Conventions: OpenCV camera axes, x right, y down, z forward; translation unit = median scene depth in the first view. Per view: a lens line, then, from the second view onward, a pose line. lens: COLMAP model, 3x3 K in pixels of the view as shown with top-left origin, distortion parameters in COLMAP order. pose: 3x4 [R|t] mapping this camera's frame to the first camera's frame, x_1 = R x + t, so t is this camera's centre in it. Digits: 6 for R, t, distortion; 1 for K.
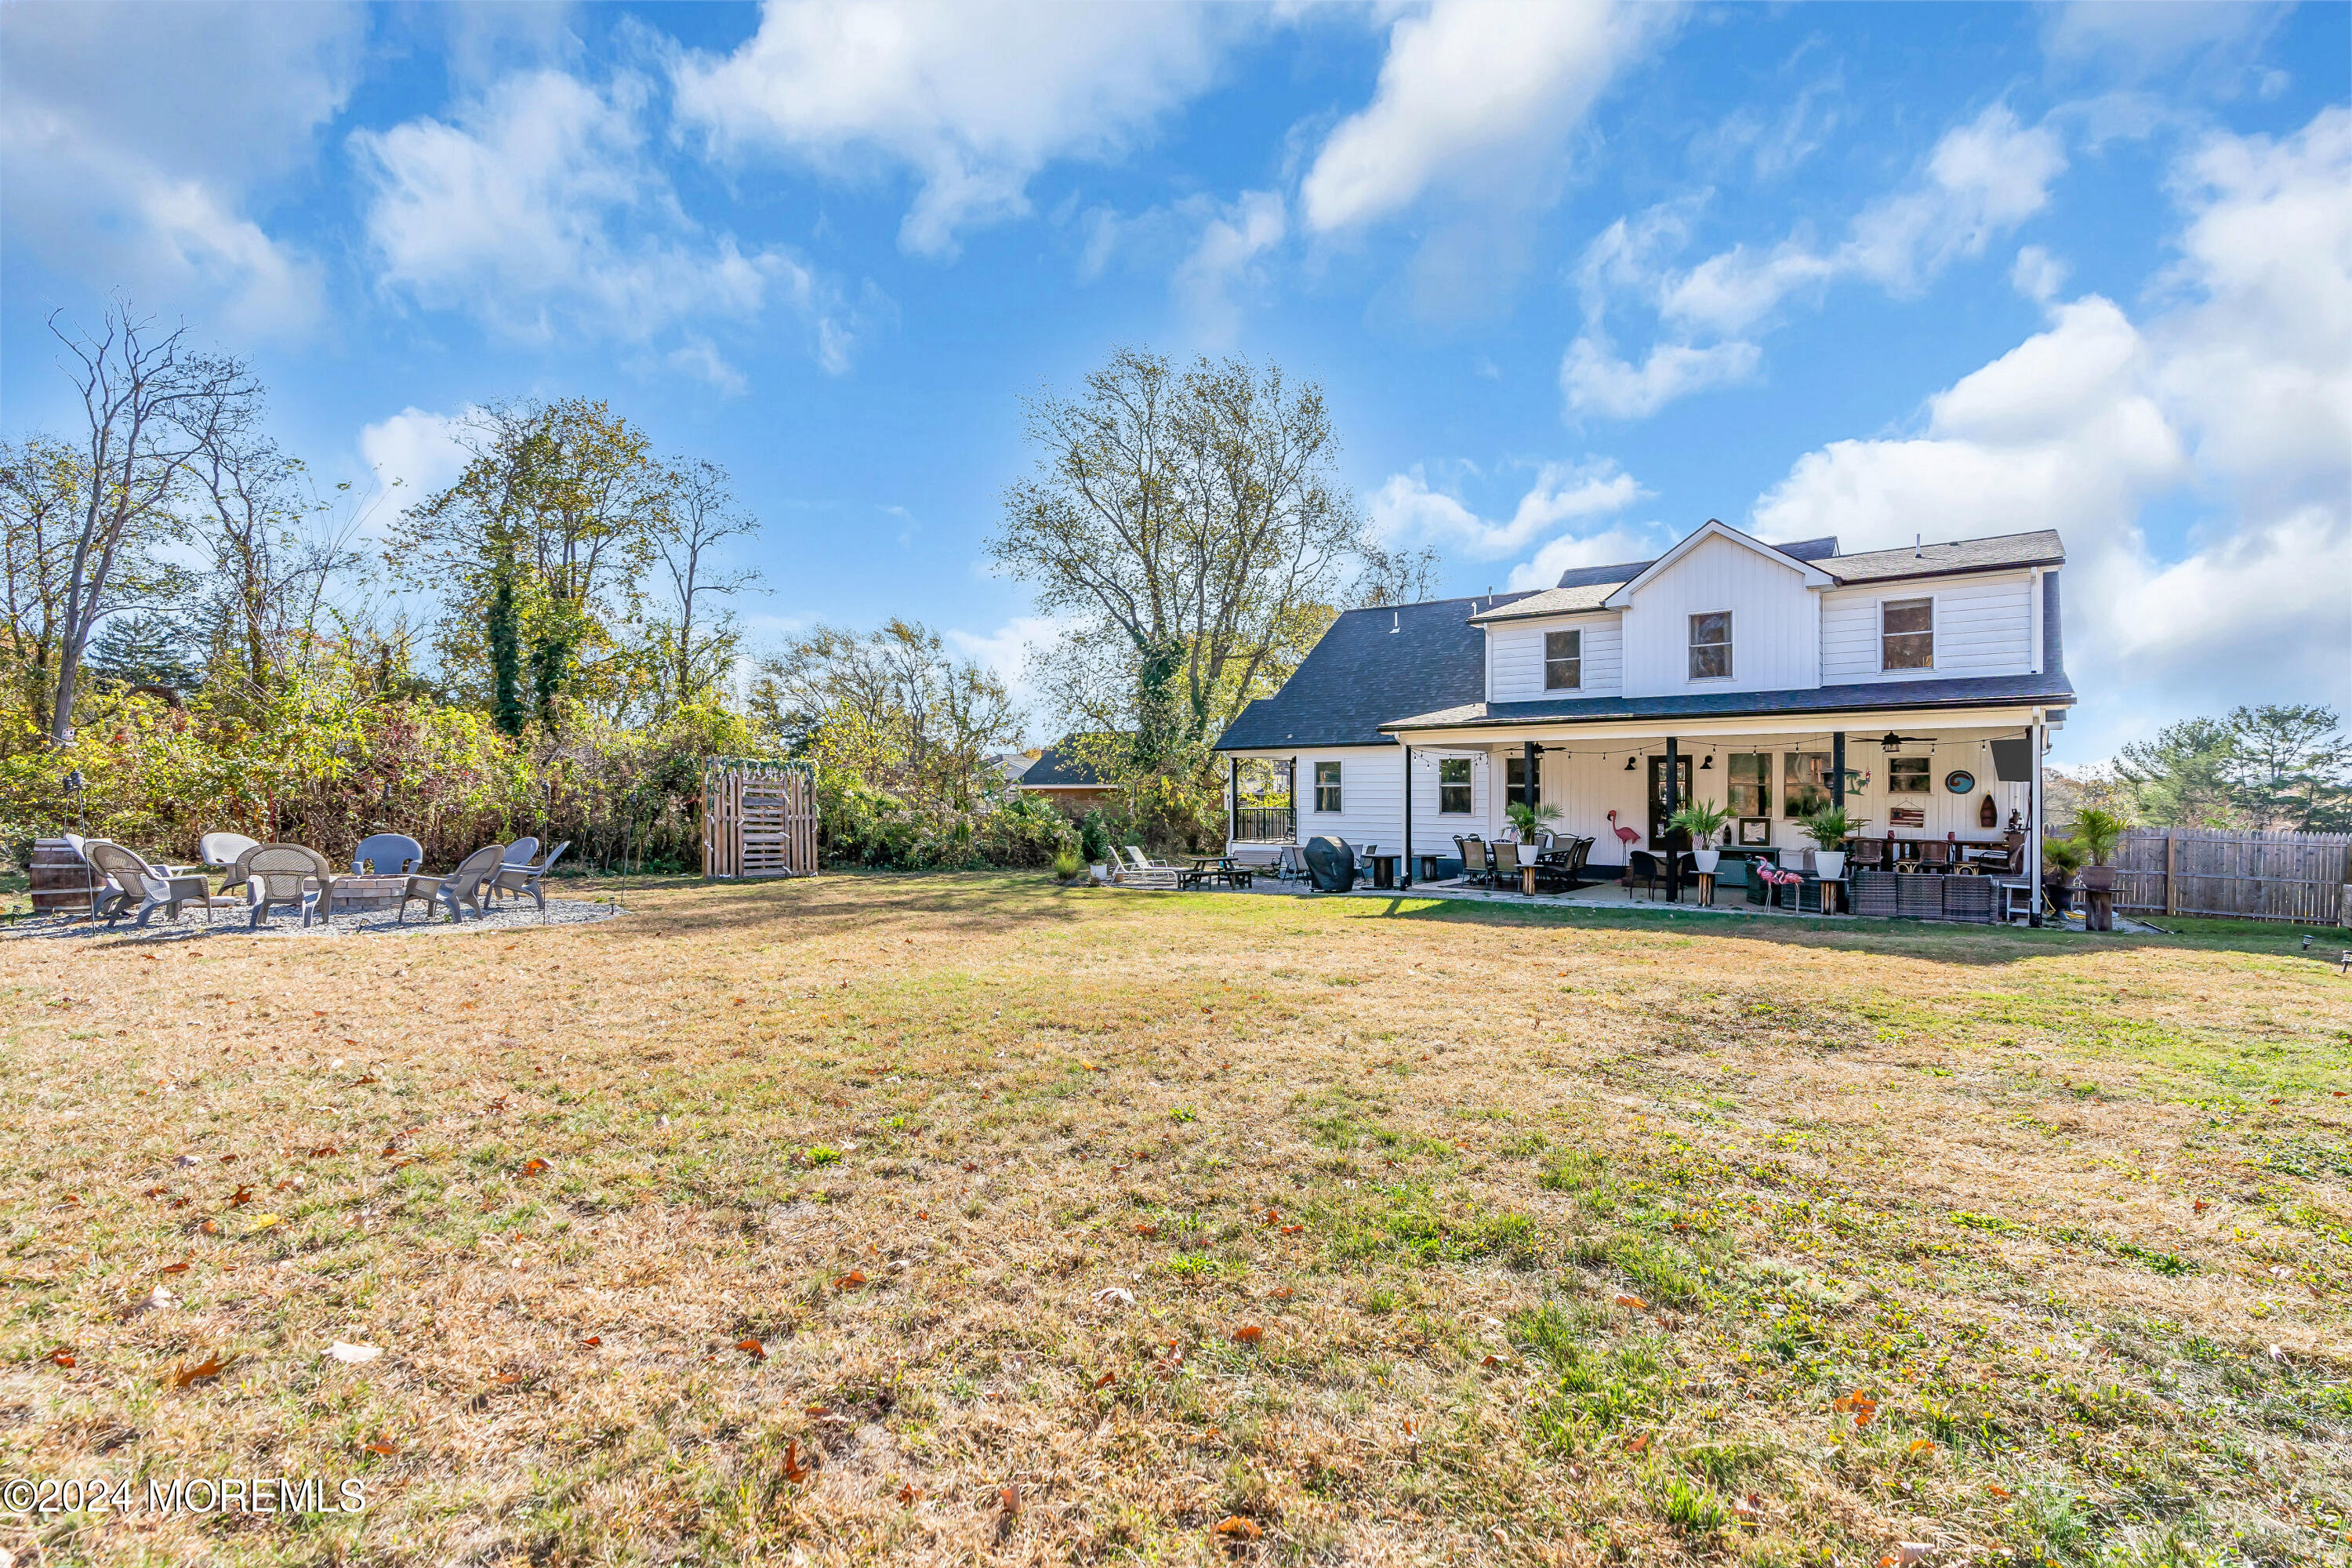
lens RADIAL K [[1062.2, 0, 1207.7], [0, 1062.2, 808.7], [0, 0, 1]] dist [0.000650, -0.000043]
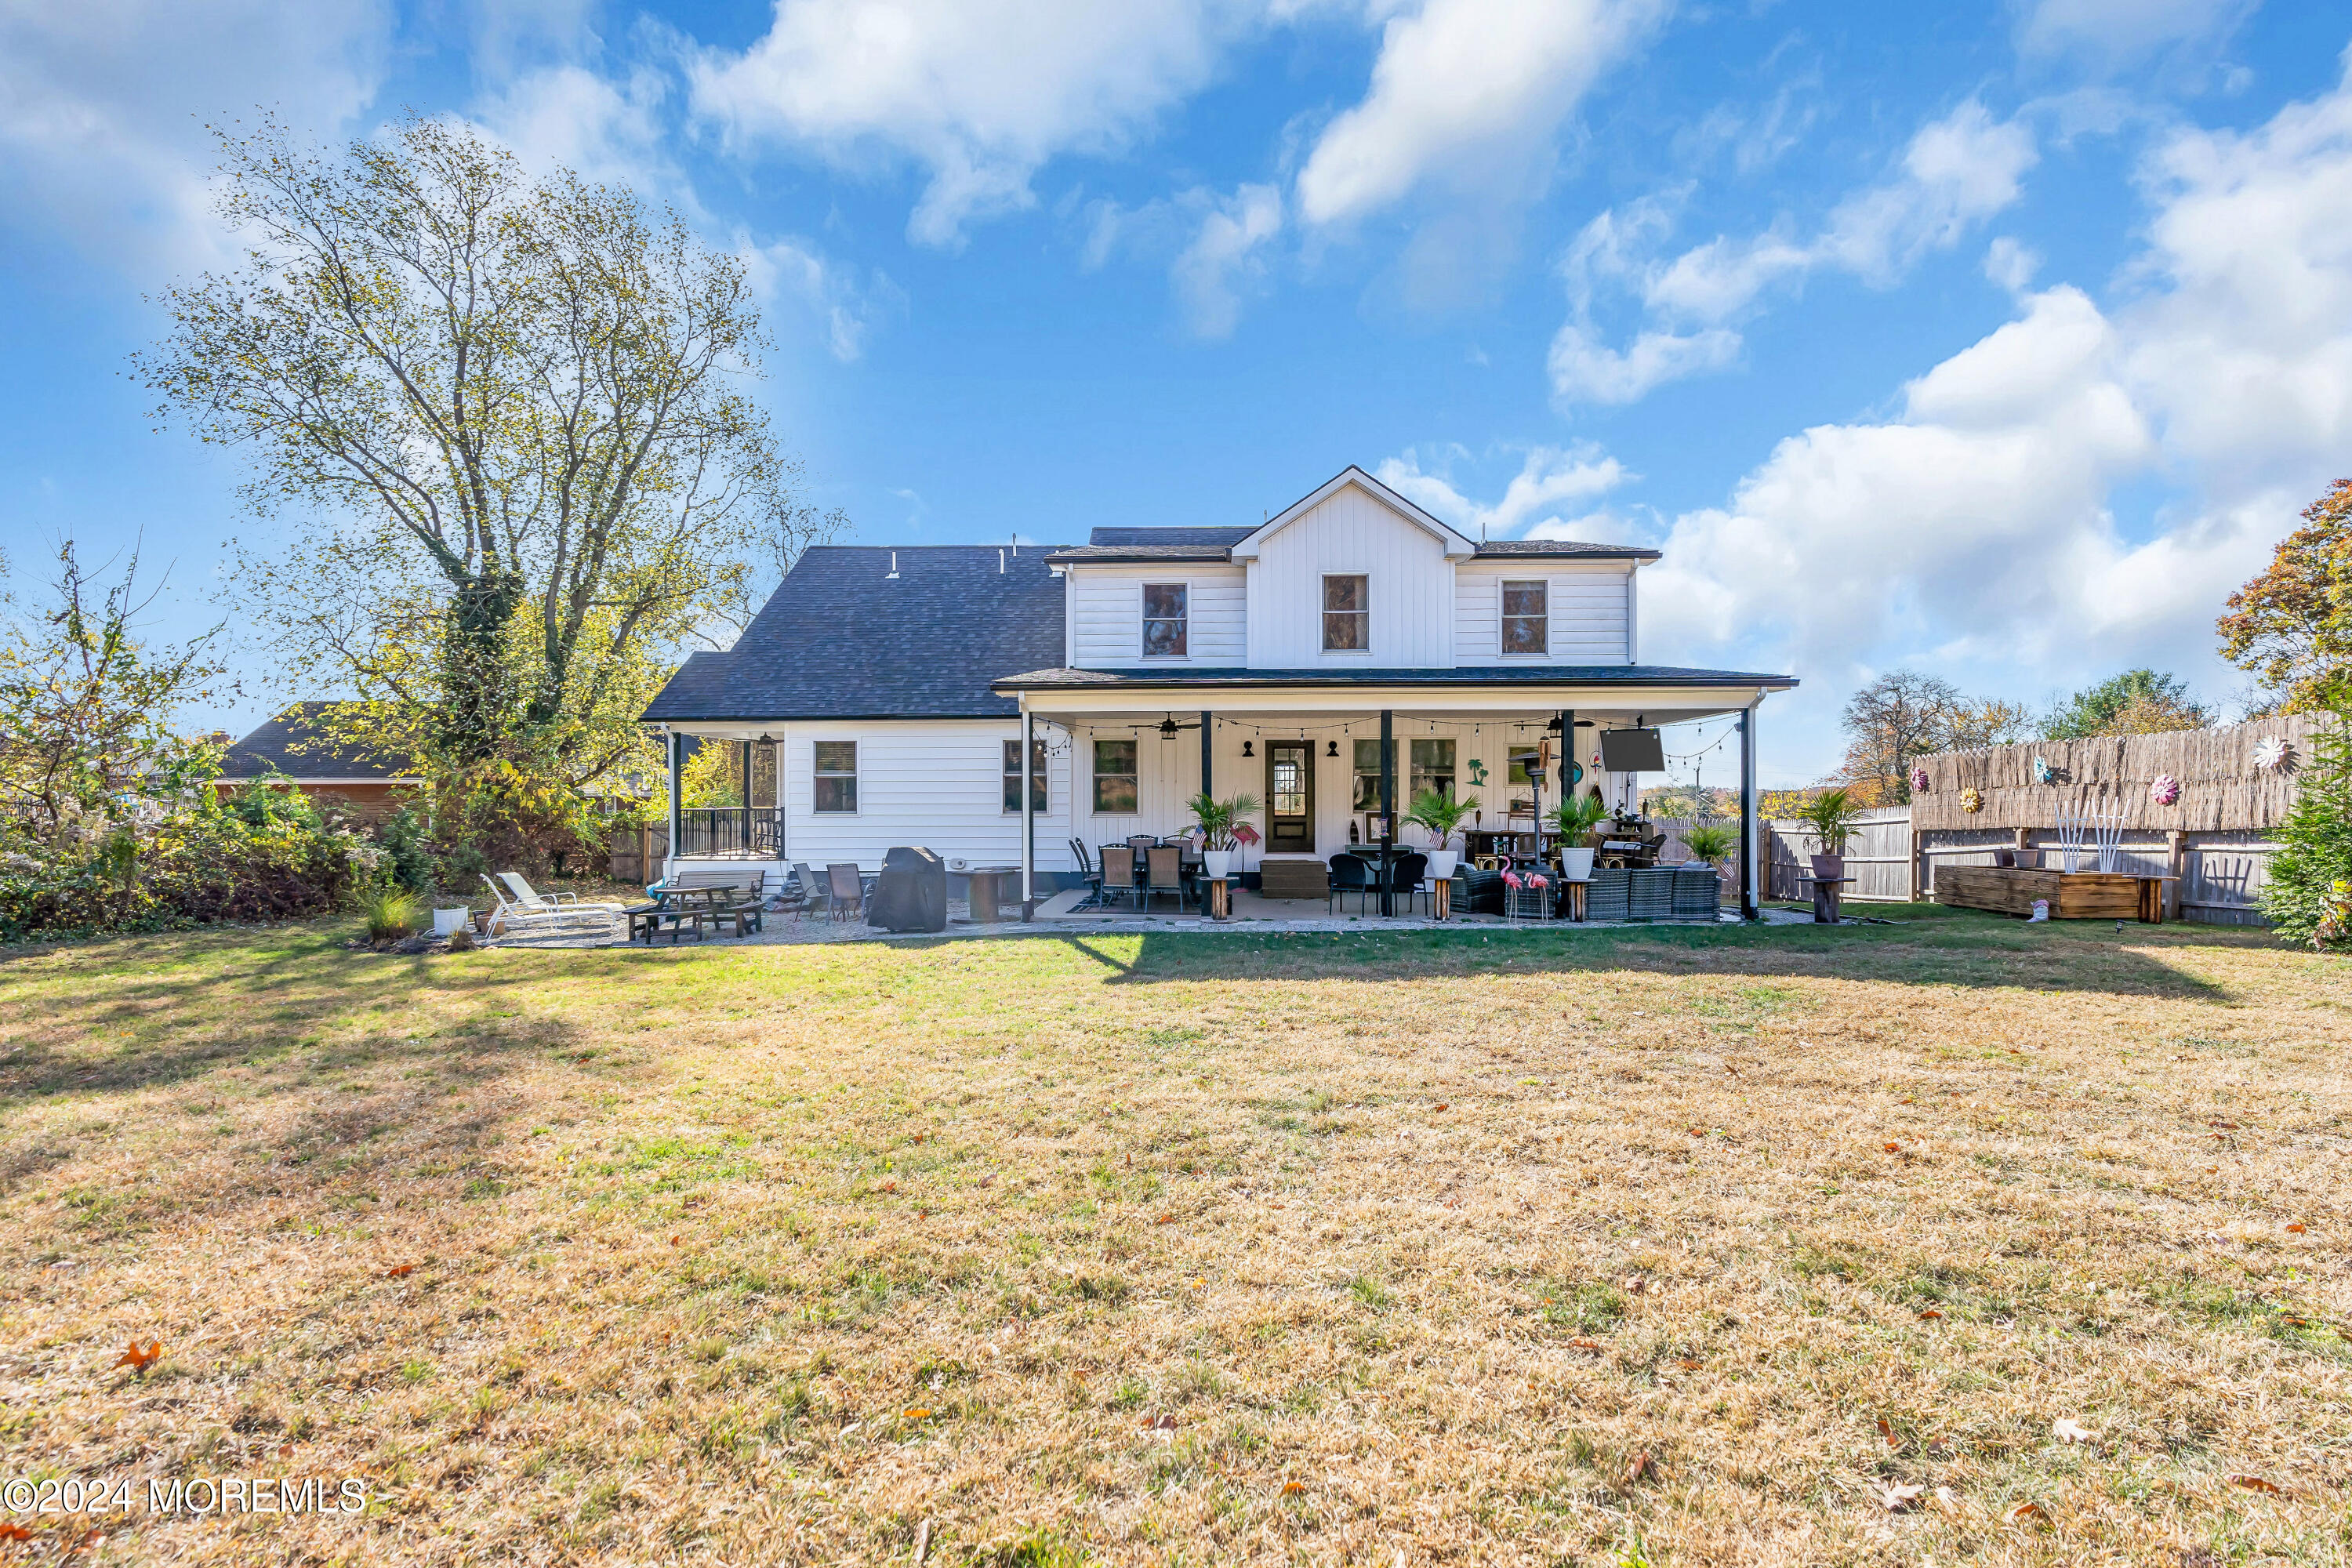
lens RADIAL K [[1062.2, 0, 1207.7], [0, 1062.2, 808.7], [0, 0, 1]] dist [0.000650, -0.000043]
pose [[0.822216, -0.007858, 0.569121, -0.088694], [0.010279, 0.999947, -0.001043, 0.004212], [-0.569083, 0.006708, 0.822253, 0.285933]]
